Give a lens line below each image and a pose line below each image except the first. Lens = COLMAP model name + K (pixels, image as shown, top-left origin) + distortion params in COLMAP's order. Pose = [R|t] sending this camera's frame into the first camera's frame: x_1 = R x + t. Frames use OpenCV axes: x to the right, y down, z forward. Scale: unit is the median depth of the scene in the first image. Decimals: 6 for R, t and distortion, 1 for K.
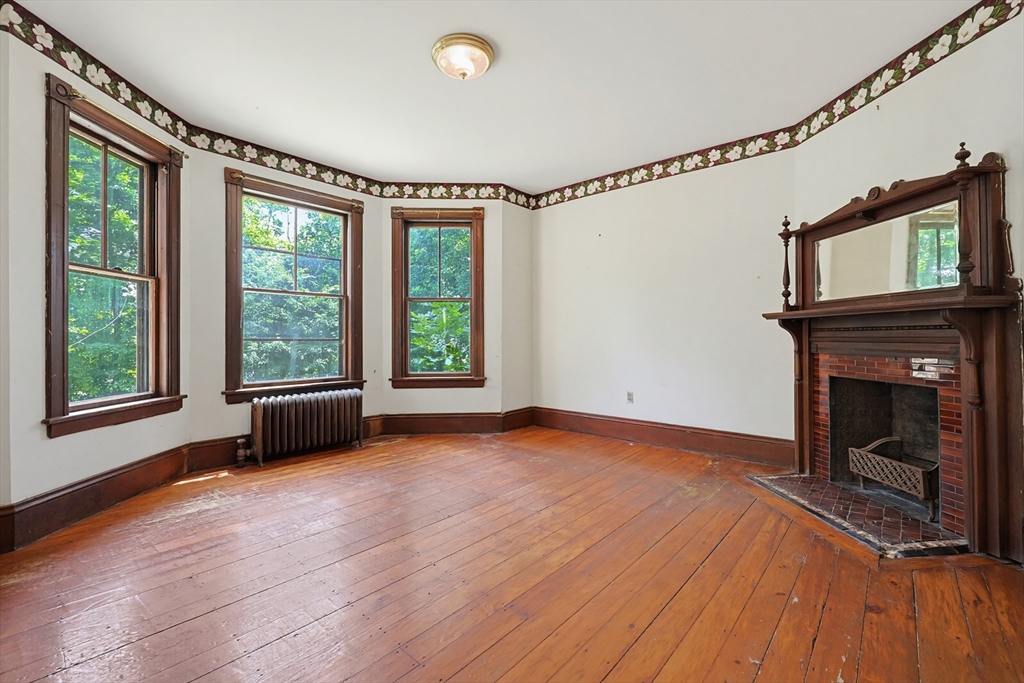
lens RADIAL K [[442.6, 0, 516.7], [0, 442.6, 338.3], [0, 0, 1]] dist [-0.001952, -0.000149]
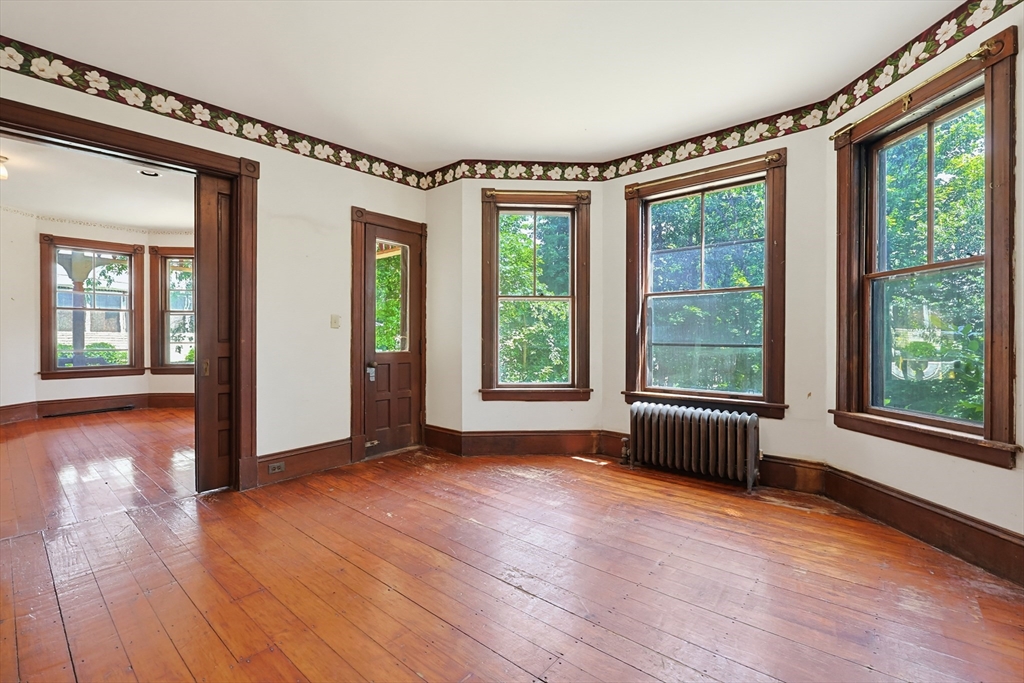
lens RADIAL K [[442.6, 0, 516.7], [0, 442.6, 338.3], [0, 0, 1]] dist [-0.001952, -0.000149]
pose [[0.012958, 0.001046, -0.999915, 0.453079], [-0.003054, 0.999995, 0.001006, -0.011776], [0.999911, 0.003041, 0.012961, 0.756003]]
